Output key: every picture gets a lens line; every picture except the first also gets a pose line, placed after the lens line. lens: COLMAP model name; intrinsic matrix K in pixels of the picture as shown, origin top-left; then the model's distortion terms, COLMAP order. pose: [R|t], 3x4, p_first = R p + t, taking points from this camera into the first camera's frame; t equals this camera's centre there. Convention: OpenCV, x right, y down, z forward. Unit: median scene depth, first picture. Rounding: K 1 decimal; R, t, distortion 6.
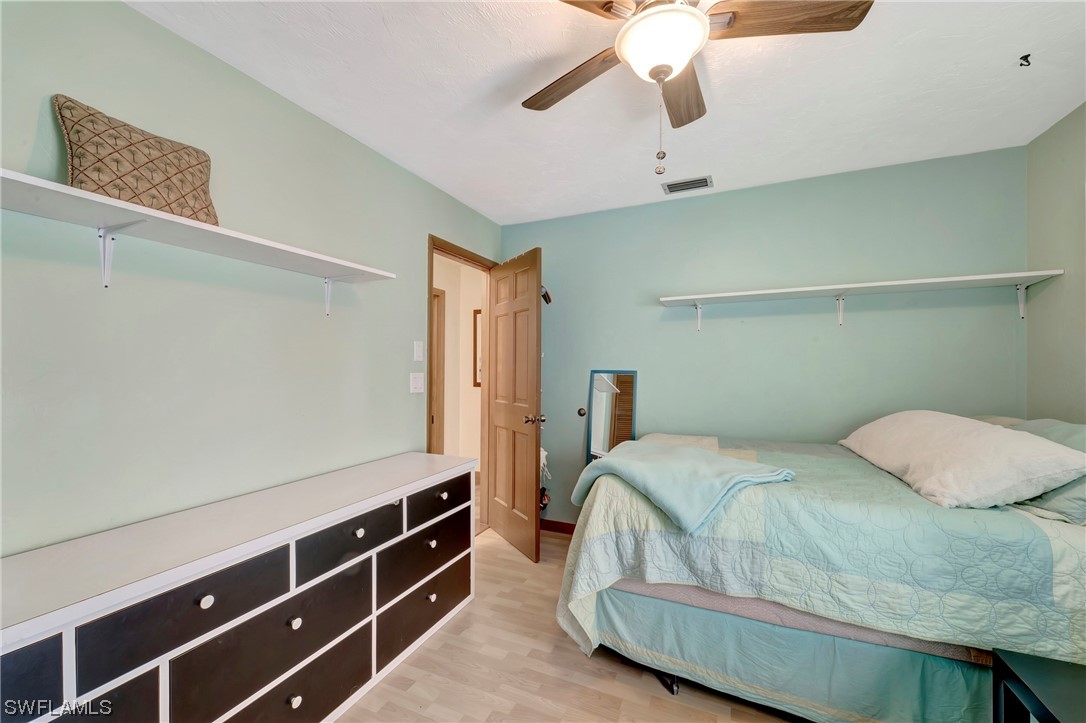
lens RADIAL K [[440.6, 0, 539.9], [0, 440.6, 364.4], [0, 0, 1]] dist [0.000281, -0.000286]
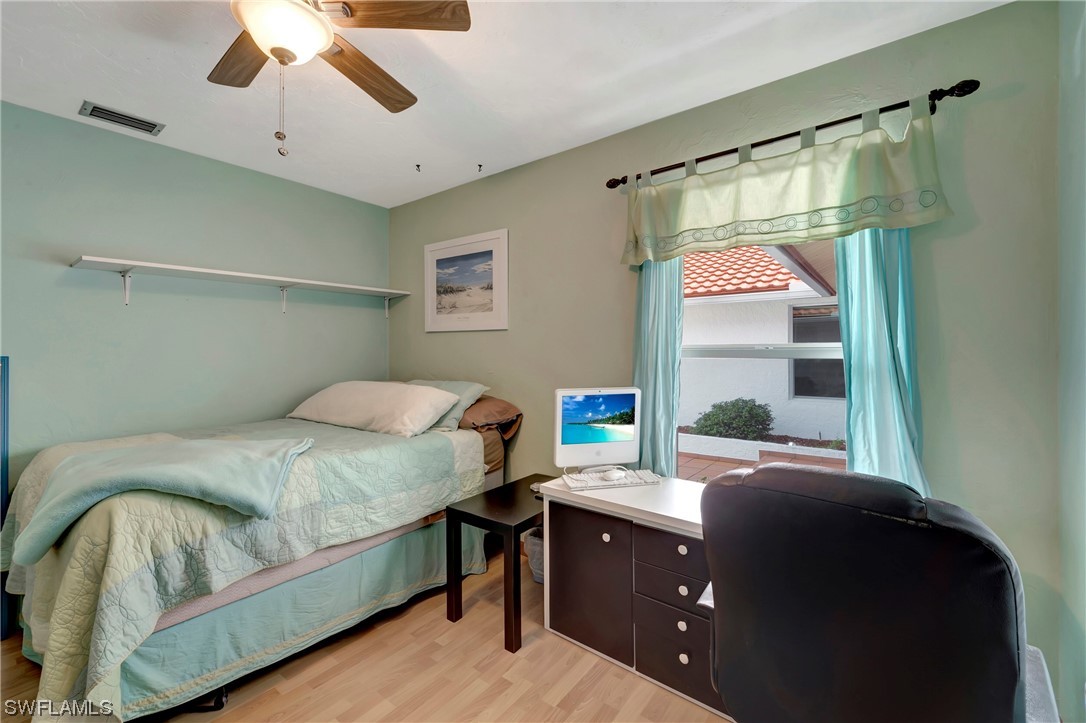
lens RADIAL K [[439.7, 0, 543.1], [0, 439.7, 351.0], [0, 0, 1]] dist [0.000054, -0.000102]
pose [[0.228022, -0.003174, 0.973651, -0.469702], [-0.000974, 0.999993, 0.003488, 0.006880], [-0.973655, -0.001744, 0.228018, 0.162058]]
